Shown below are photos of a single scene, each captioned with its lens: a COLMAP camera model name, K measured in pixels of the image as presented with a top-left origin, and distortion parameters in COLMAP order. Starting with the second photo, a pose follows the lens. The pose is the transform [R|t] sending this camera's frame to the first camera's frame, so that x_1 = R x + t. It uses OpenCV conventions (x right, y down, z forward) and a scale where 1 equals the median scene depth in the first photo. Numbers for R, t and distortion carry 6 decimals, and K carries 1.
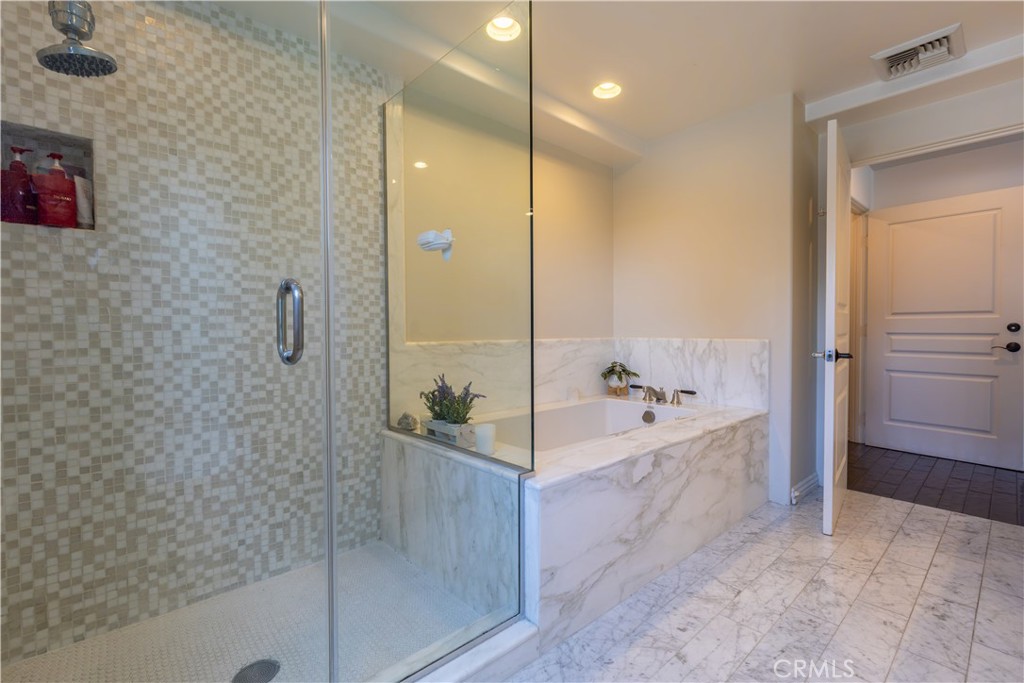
lens RADIAL K [[456.5, 0, 517.8], [0, 456.5, 337.0], [0, 0, 1]] dist [0.003434, -0.000056]
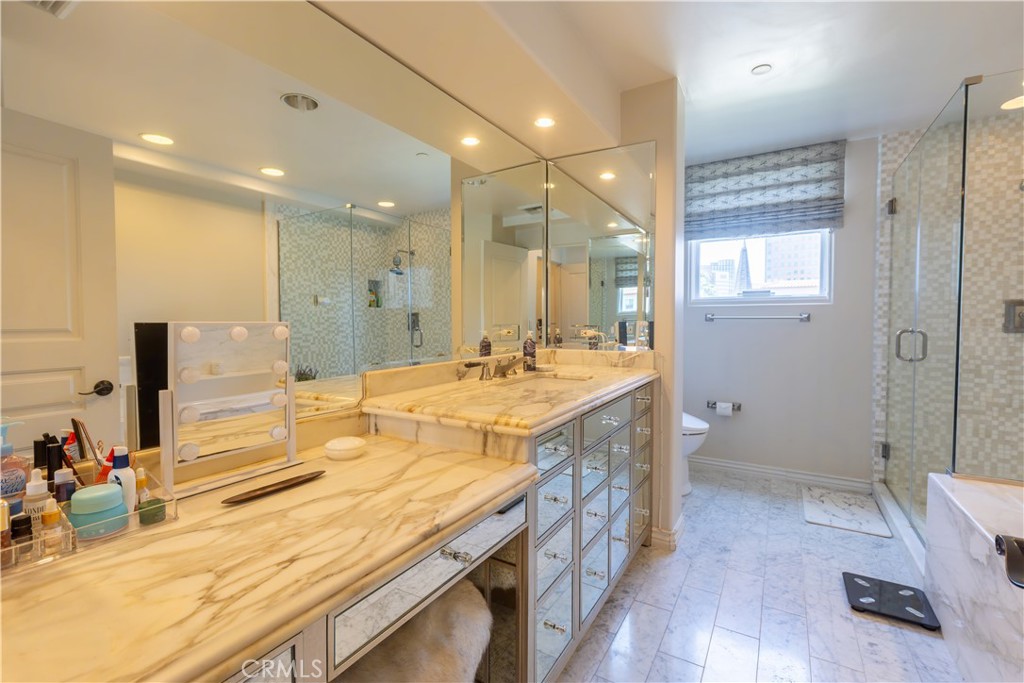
lens RADIAL K [[456.5, 0, 517.8], [0, 456.5, 337.0], [0, 0, 1]] dist [0.003434, -0.000056]
pose [[-0.954344, 0.016339, -0.298263, 1.205587], [0.000384, 0.998569, 0.053473, -0.110625], [0.298710, 0.050917, -0.952985, 1.436778]]
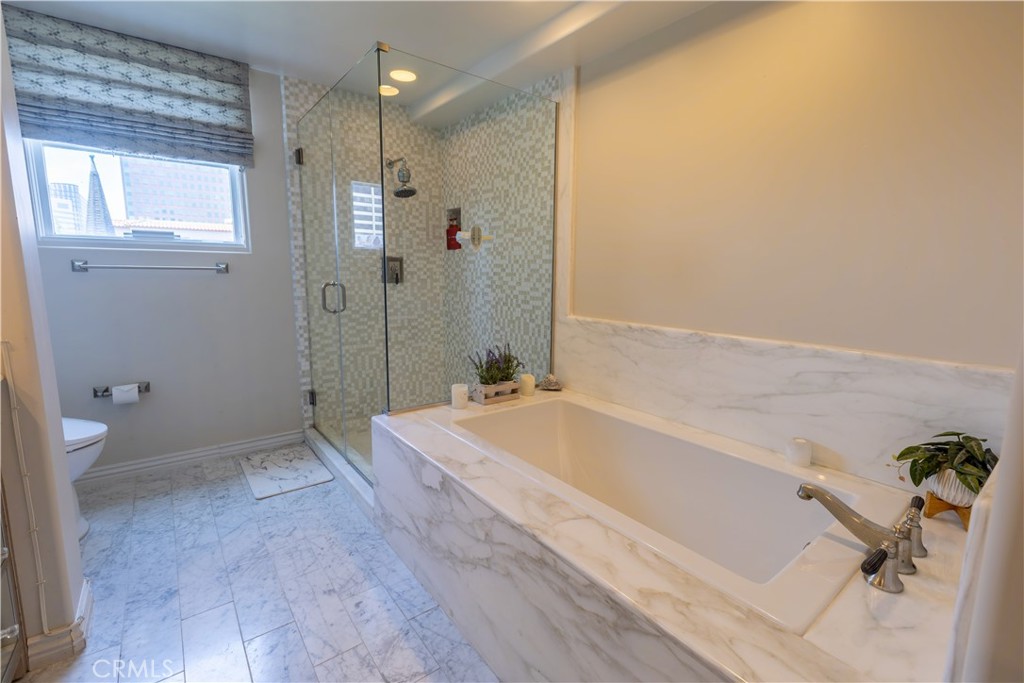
lens RADIAL K [[456.5, 0, 517.8], [0, 456.5, 337.0], [0, 0, 1]] dist [0.003434, -0.000056]
pose [[-0.077703, 0.148075, -0.985919, 1.069117], [-0.030437, 0.988095, 0.150801, -0.123315], [0.996512, 0.041726, -0.072271, 1.178629]]
